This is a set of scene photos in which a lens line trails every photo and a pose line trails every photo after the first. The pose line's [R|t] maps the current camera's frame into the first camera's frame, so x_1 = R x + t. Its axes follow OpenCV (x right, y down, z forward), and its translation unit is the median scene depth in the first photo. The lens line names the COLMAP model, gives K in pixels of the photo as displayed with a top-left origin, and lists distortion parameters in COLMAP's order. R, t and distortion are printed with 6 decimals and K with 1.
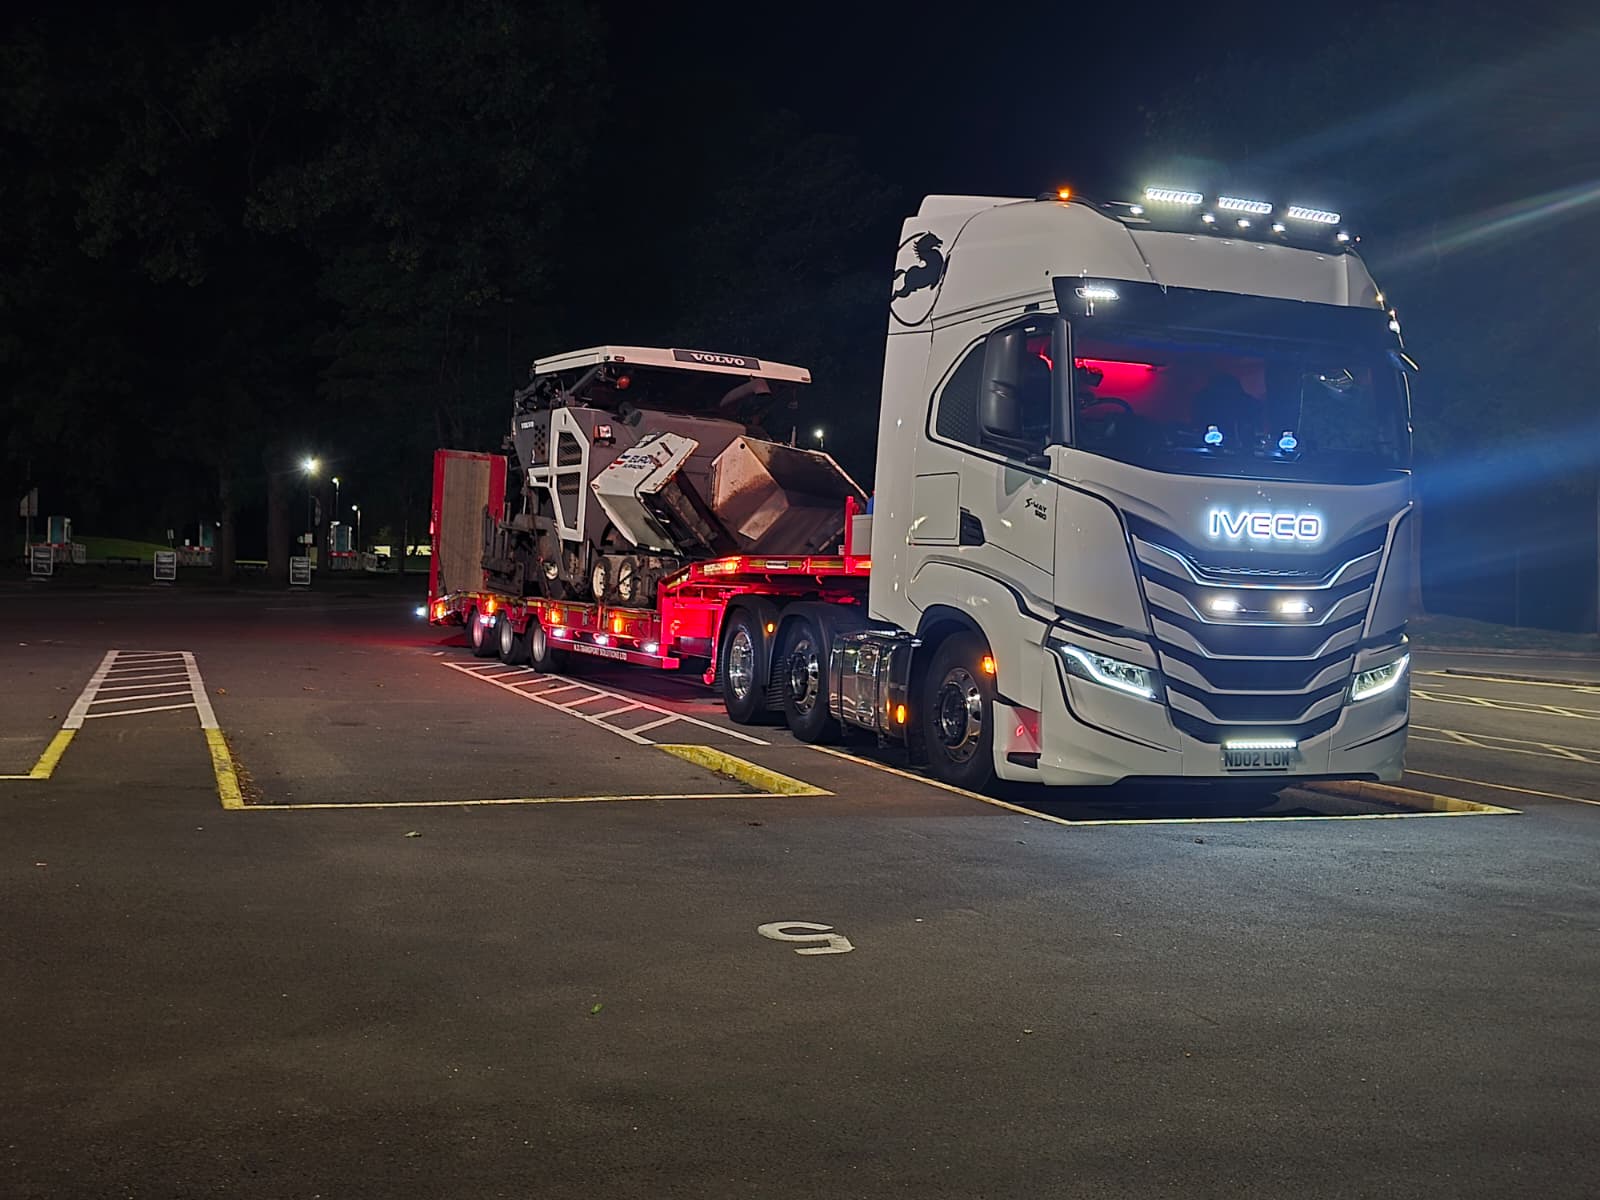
lens RADIAL K [[1492.6, 0, 800.0], [0, 1492.6, 600.0], [0, 0, 1]] dist [0.113172, -0.002900]
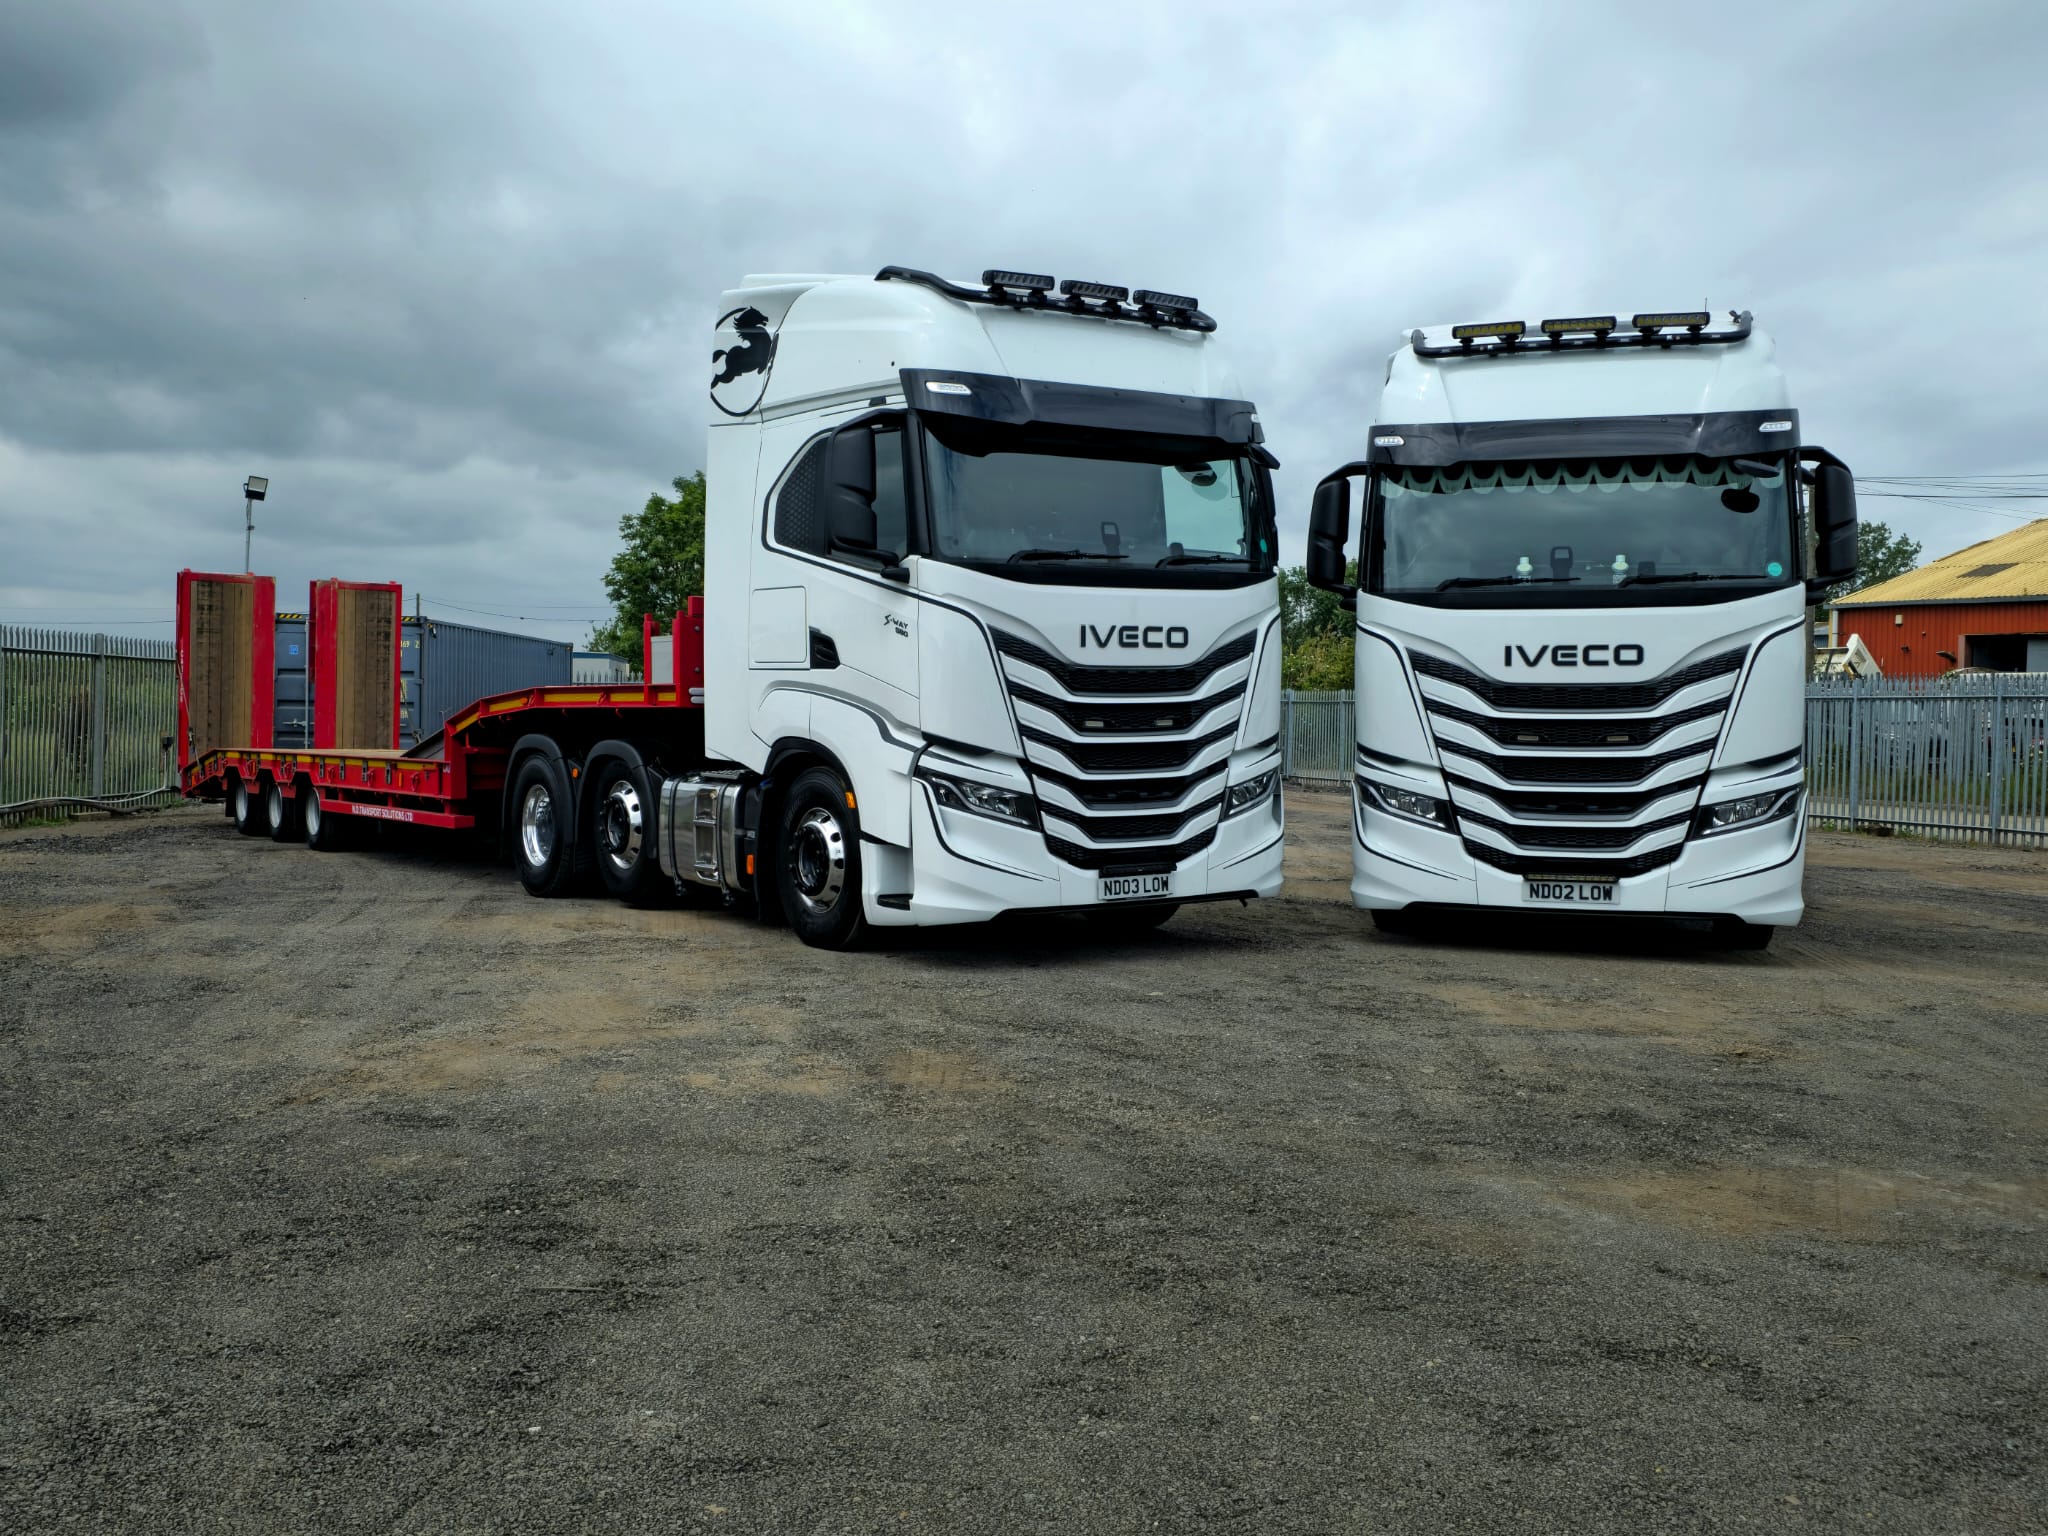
lens RADIAL K [[1910.5, 0, 1024.0], [0, 1910.5, 768.0], [0, 0, 1]] dist [0.113172, -0.002900]
pose [[0.970495, -0.050058, 0.235866, -0.043427], [0.045005, 0.998628, 0.026758, -0.002374], [-0.236882, -0.015354, 0.971417, -0.140838]]
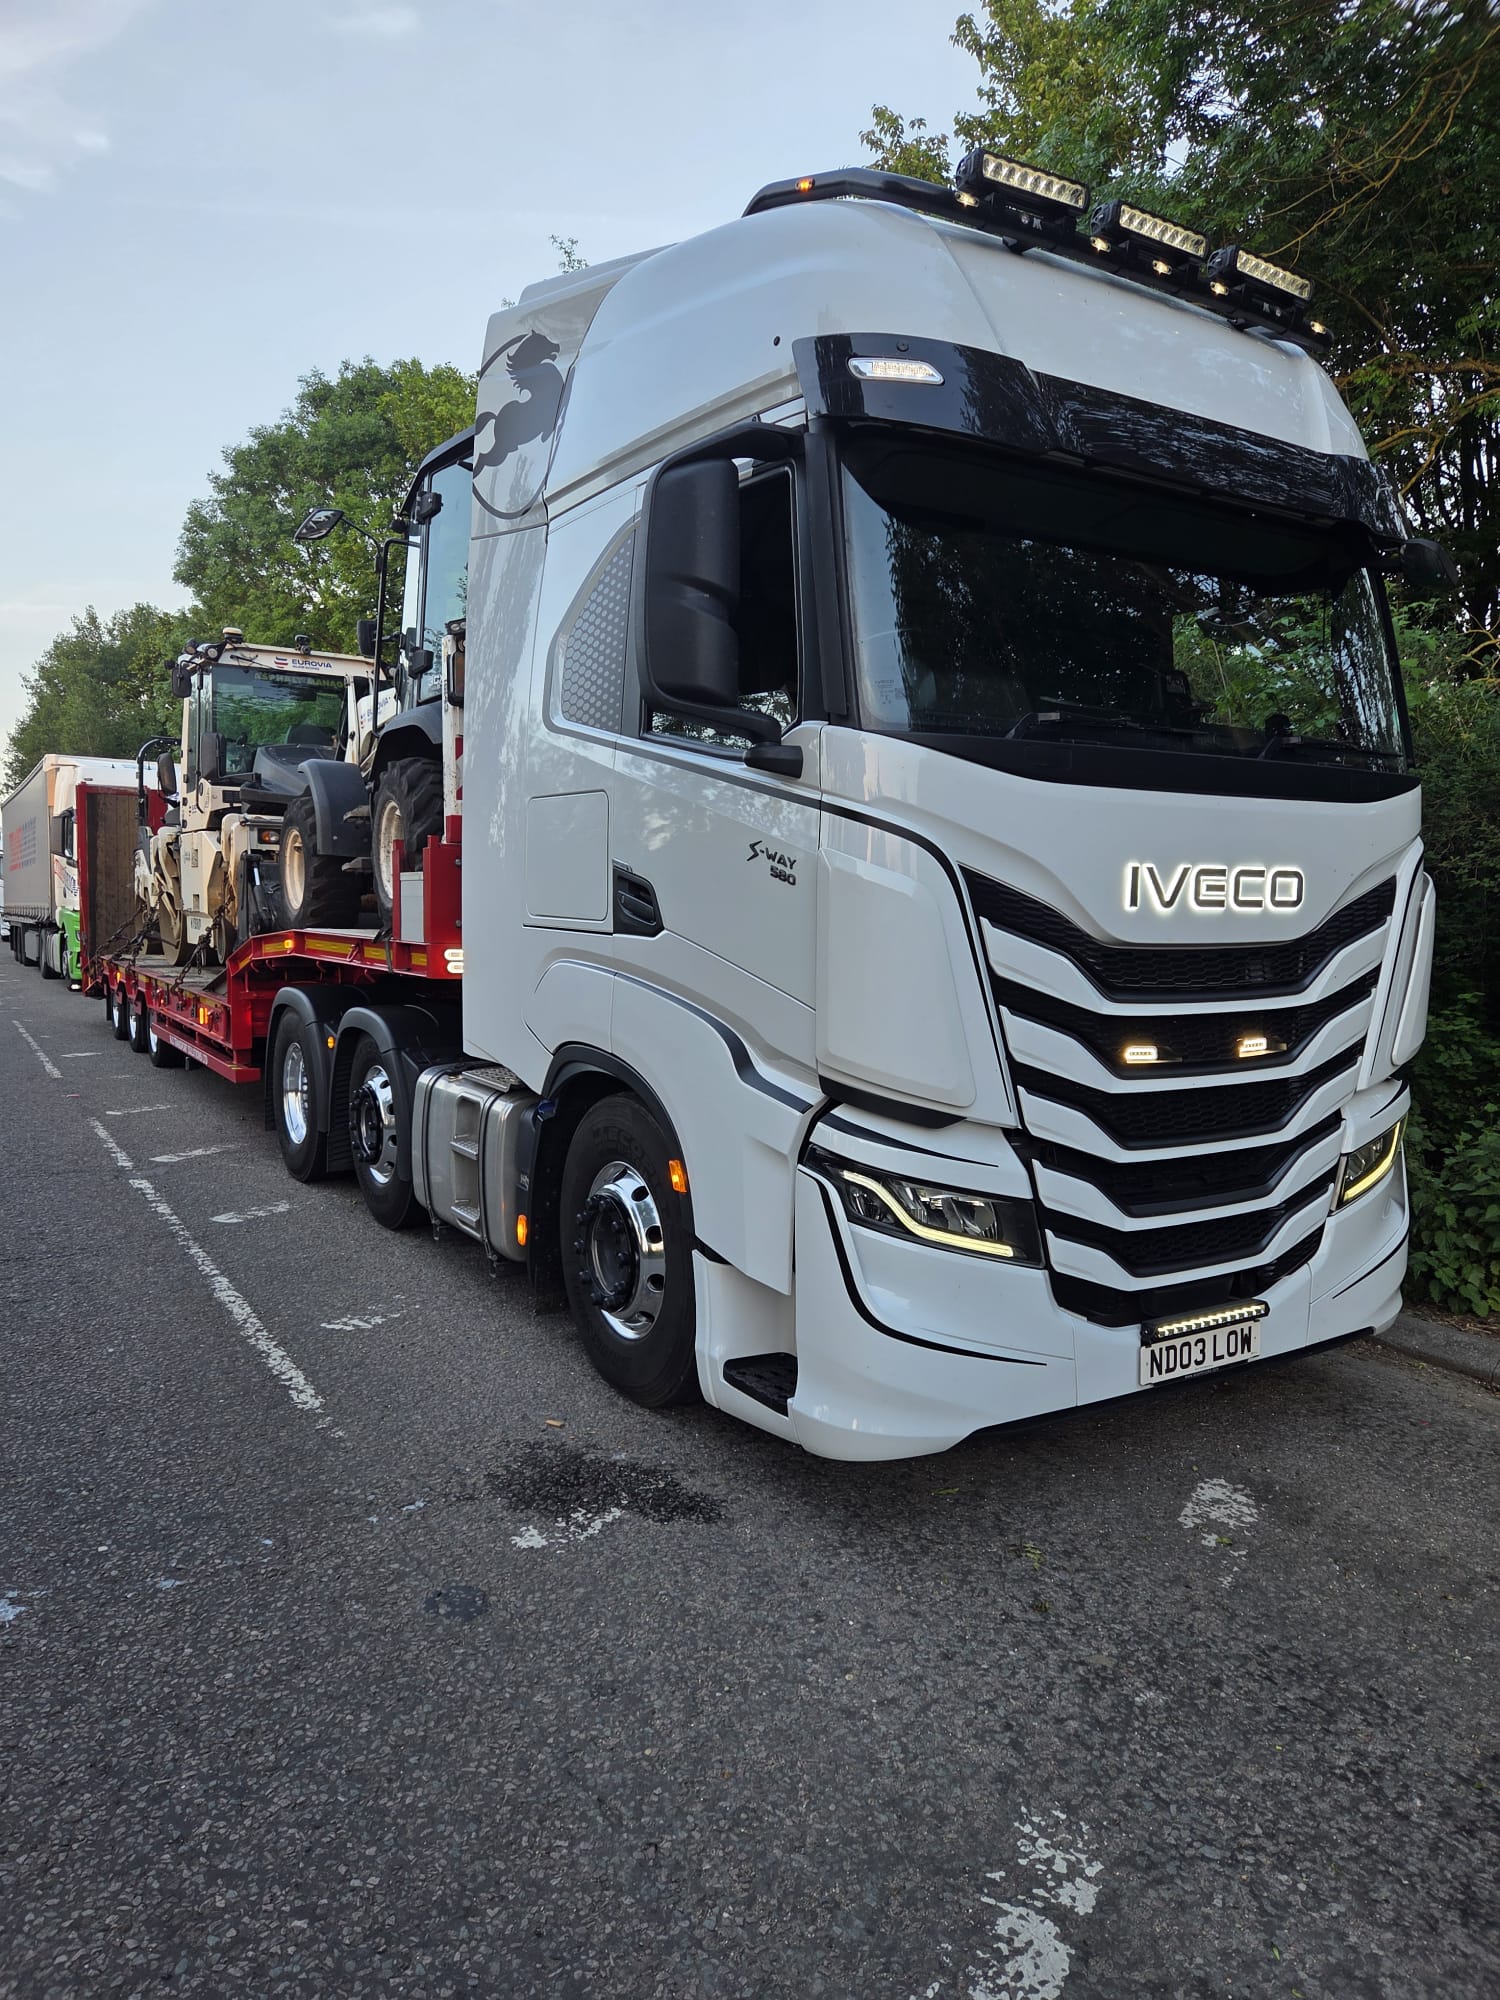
lens RADIAL K [[1399.4, 0, 709.3], [0, 1399.4, 1040.2], [0, 0, 1]] dist [0.061192, 0.000664]
pose [[0.985933, -0.041066, 0.162016, 0.063774], [0.027975, 0.996217, 0.082269, -0.041294], [-0.164781, -0.076579, 0.983353, 0.553398]]
